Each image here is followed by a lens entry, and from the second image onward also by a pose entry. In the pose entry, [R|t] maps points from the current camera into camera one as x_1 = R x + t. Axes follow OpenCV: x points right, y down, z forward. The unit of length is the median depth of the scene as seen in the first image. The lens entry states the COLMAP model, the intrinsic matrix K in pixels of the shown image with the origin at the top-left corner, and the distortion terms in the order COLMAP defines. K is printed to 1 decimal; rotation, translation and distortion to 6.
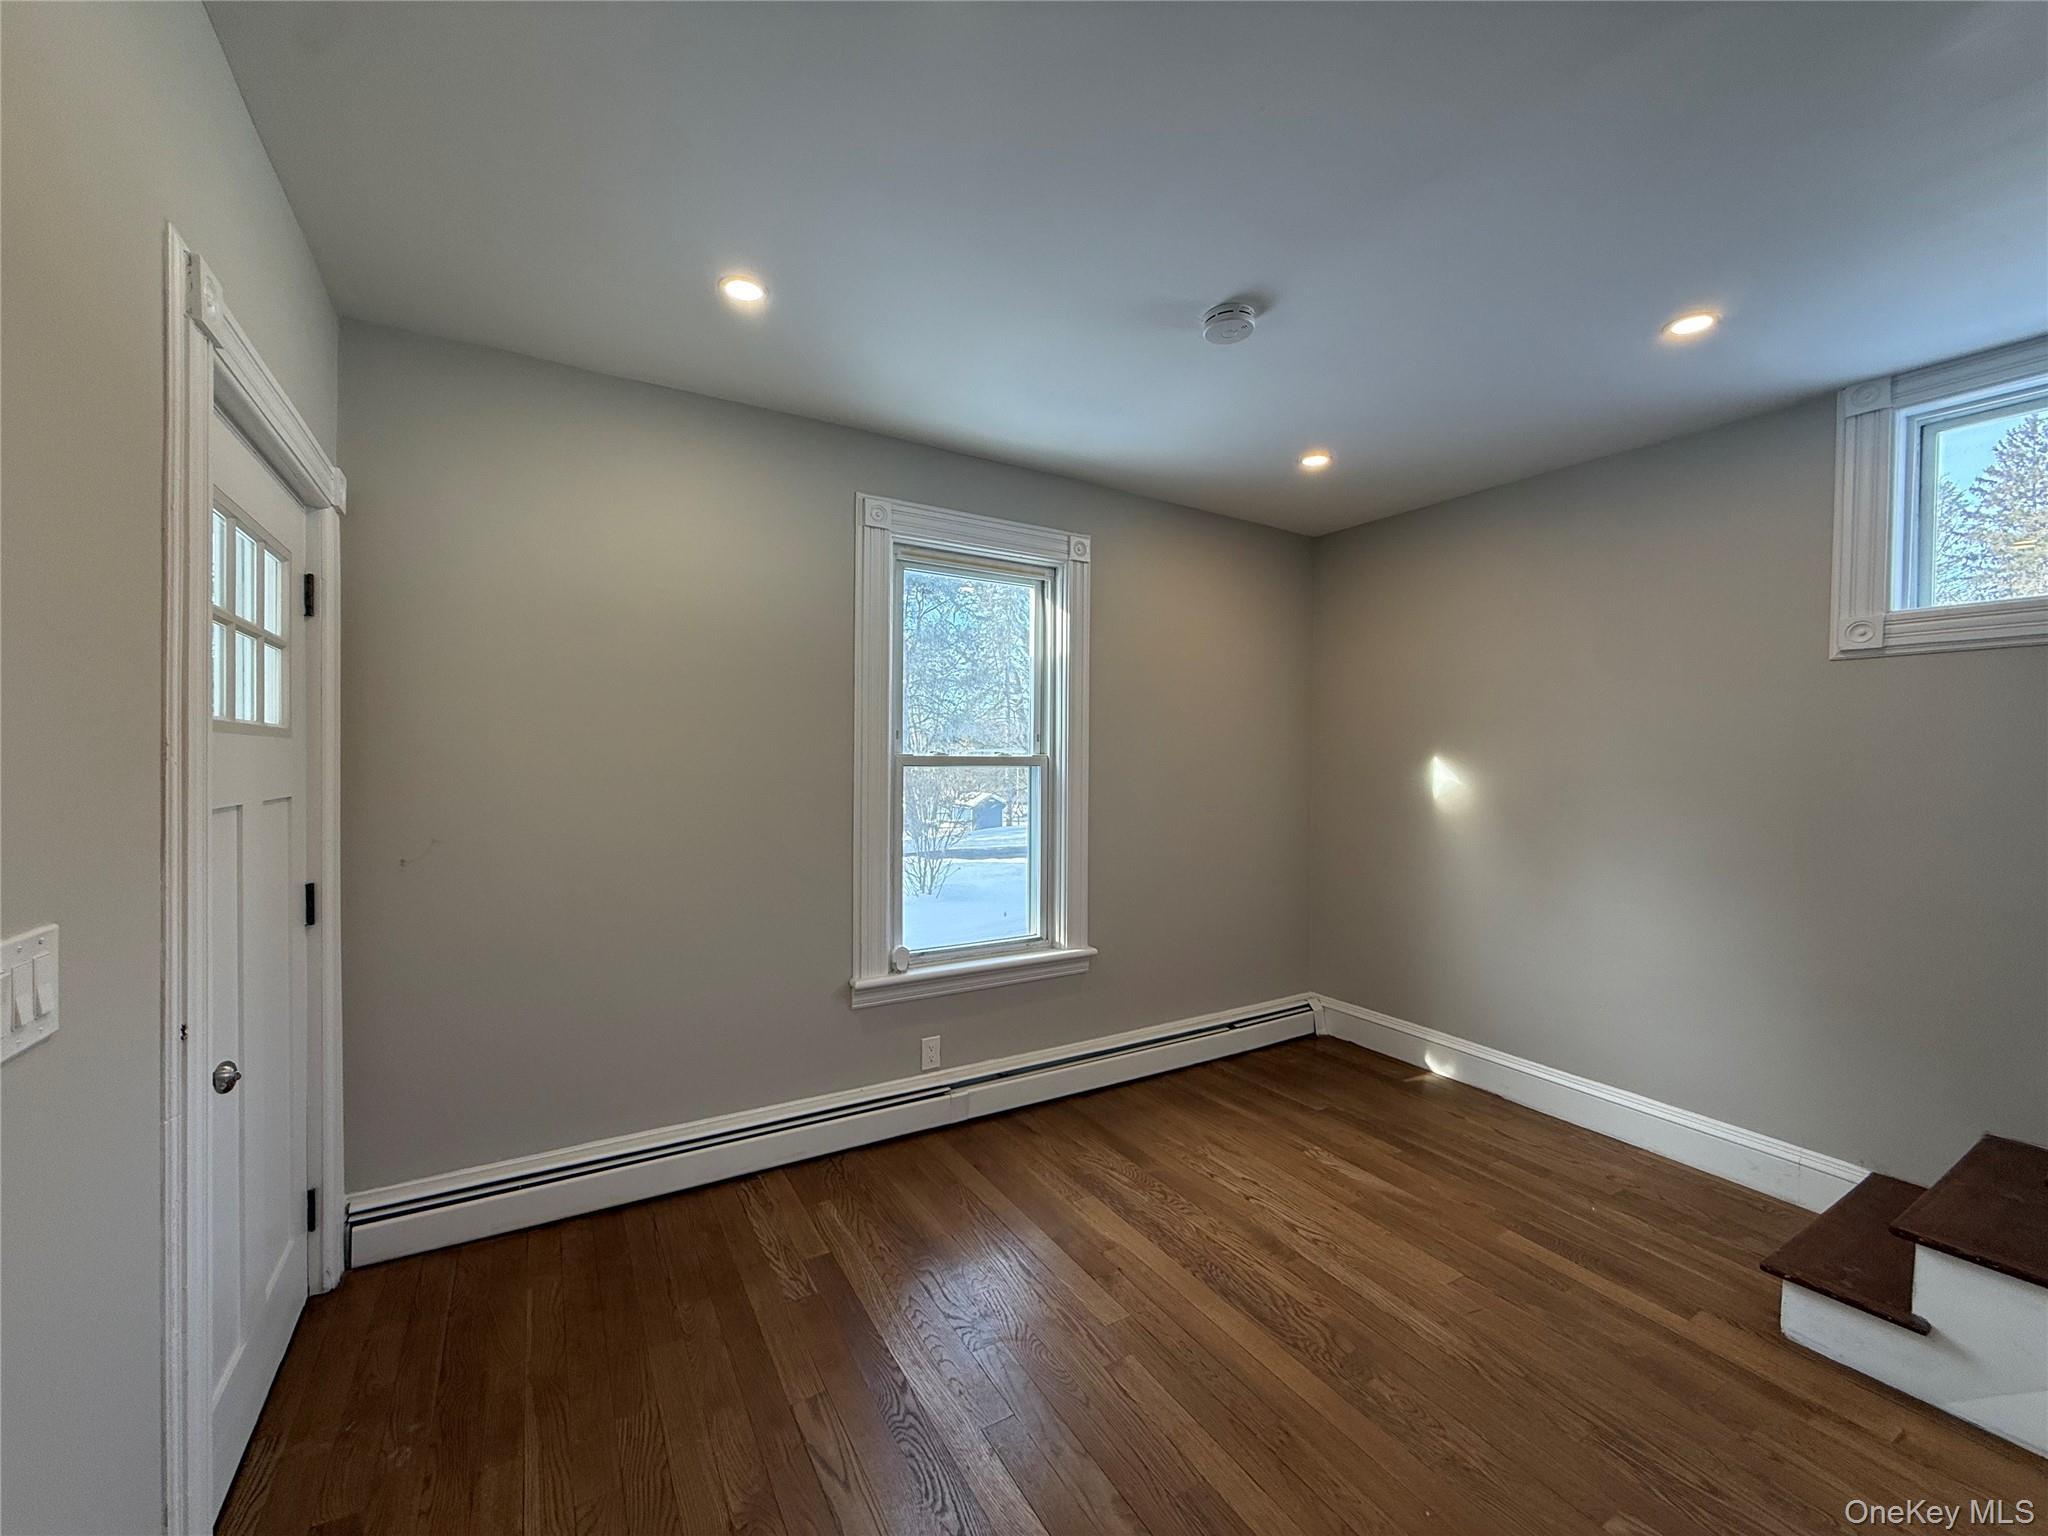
lens RADIAL K [[813.3, 0, 1024.0], [0, 813.3, 768.0], [0, 0, 1]] dist [0.000674, 0.000038]
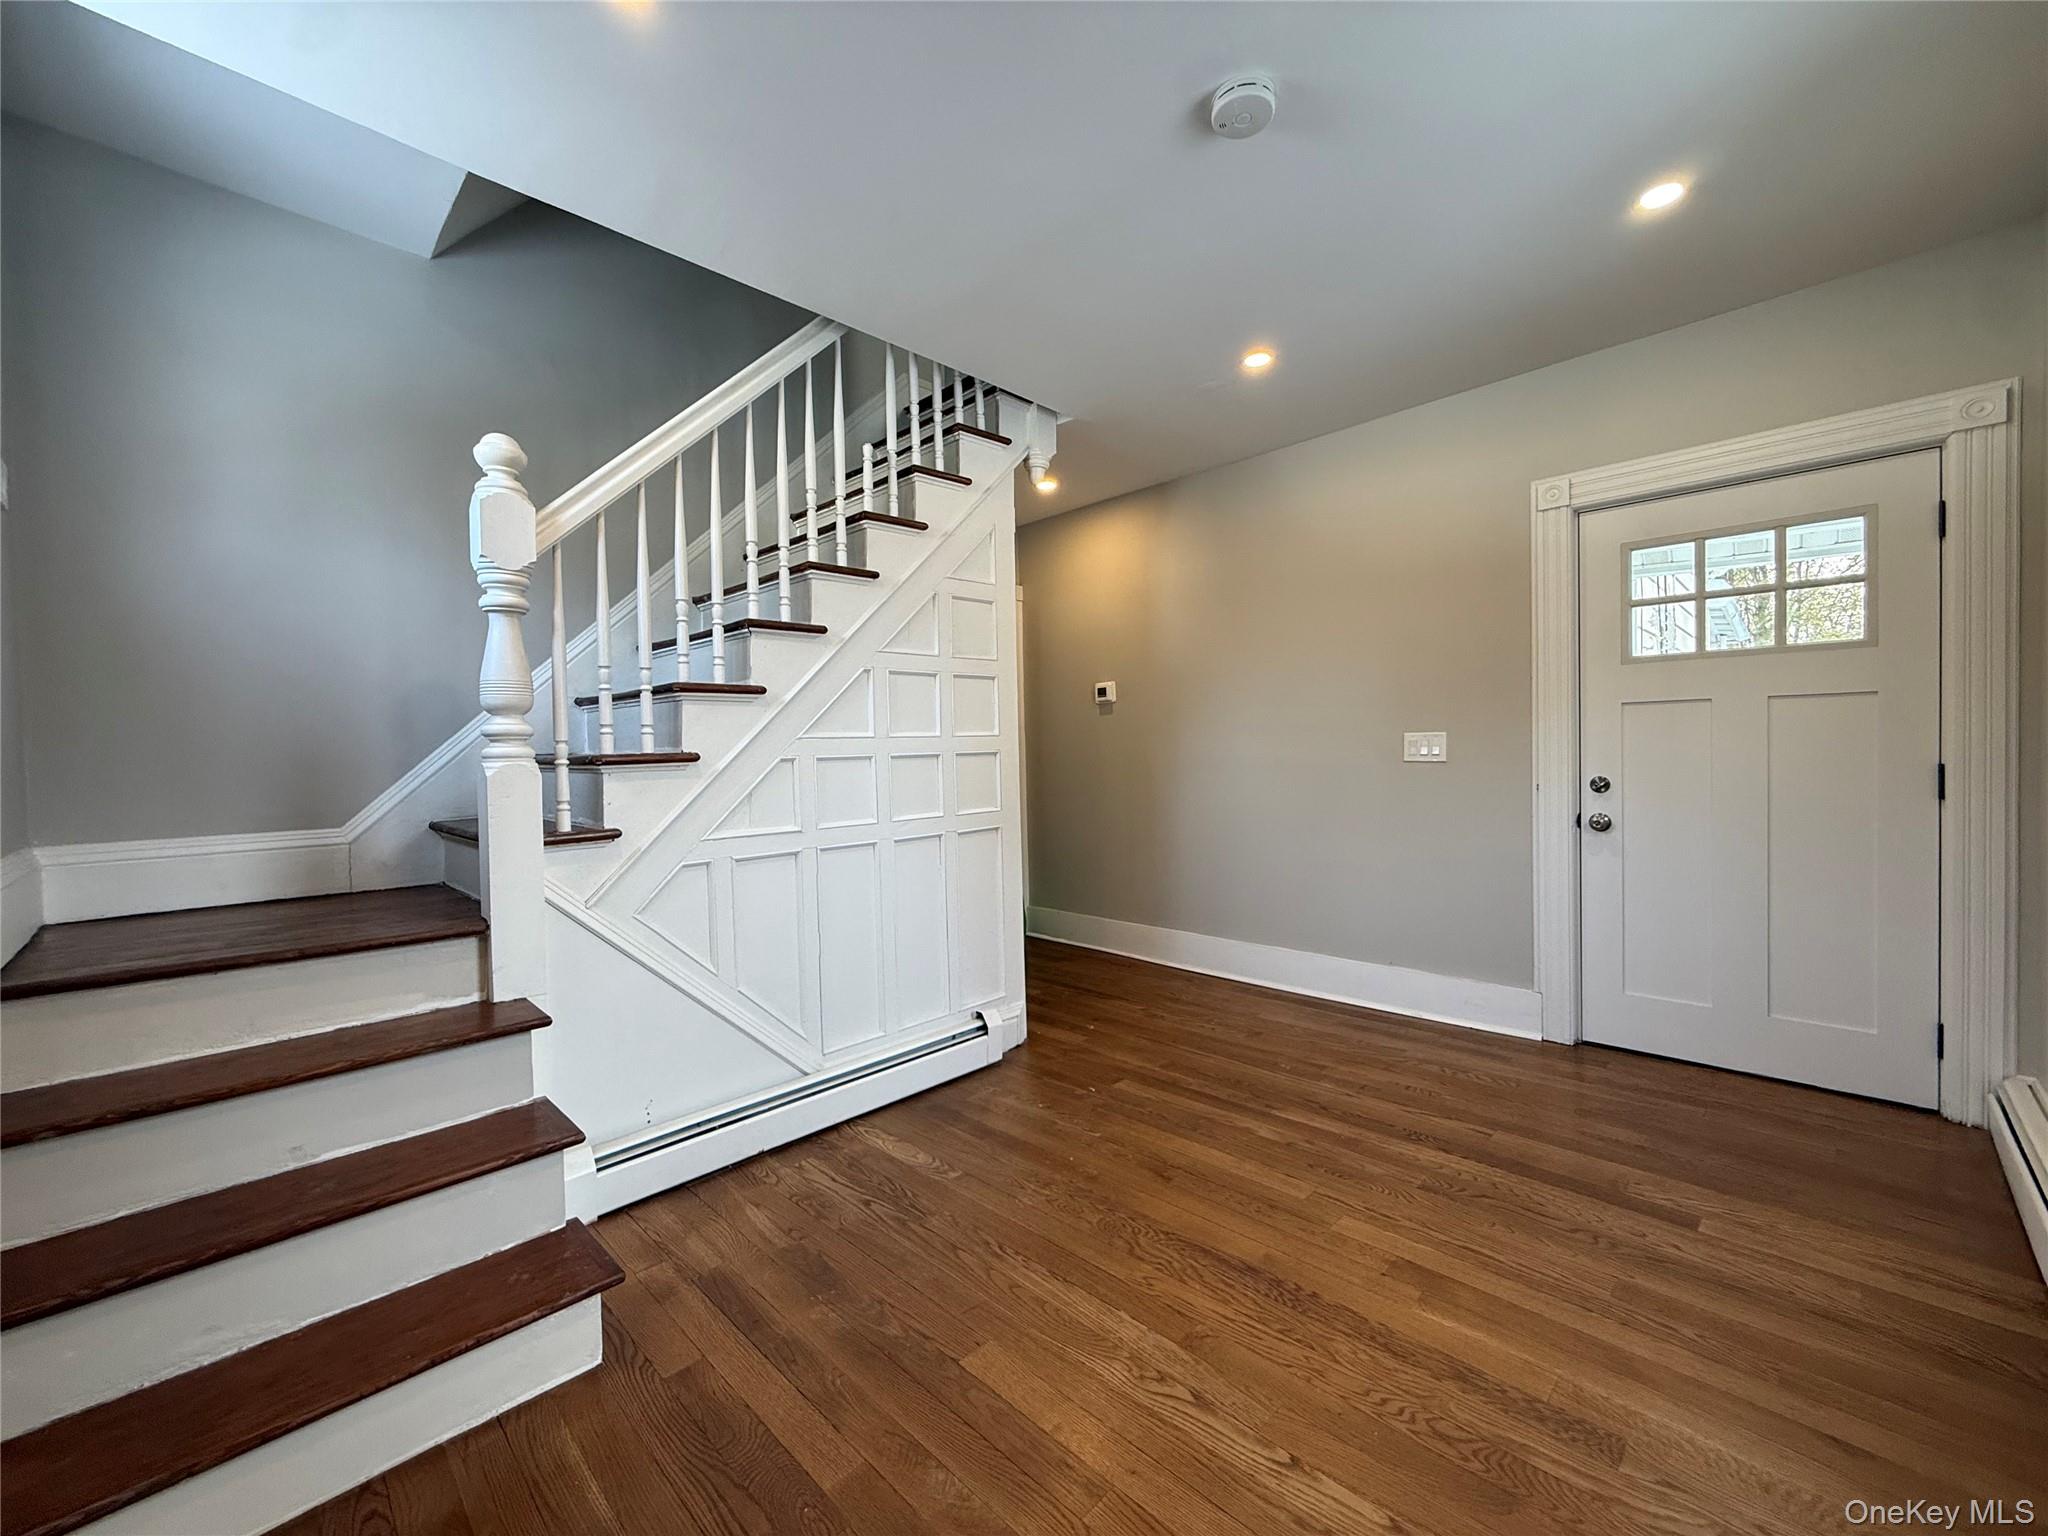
lens RADIAL K [[813.3, 0, 1024.0], [0, 813.3, 768.0], [0, 0, 1]] dist [0.000674, 0.000038]
pose [[-0.969413, 0.017142, -0.244834, 0.675376], [0.010996, 0.999590, 0.026446, 0.095742], [0.245187, 0.022945, -0.969204, 1.748987]]
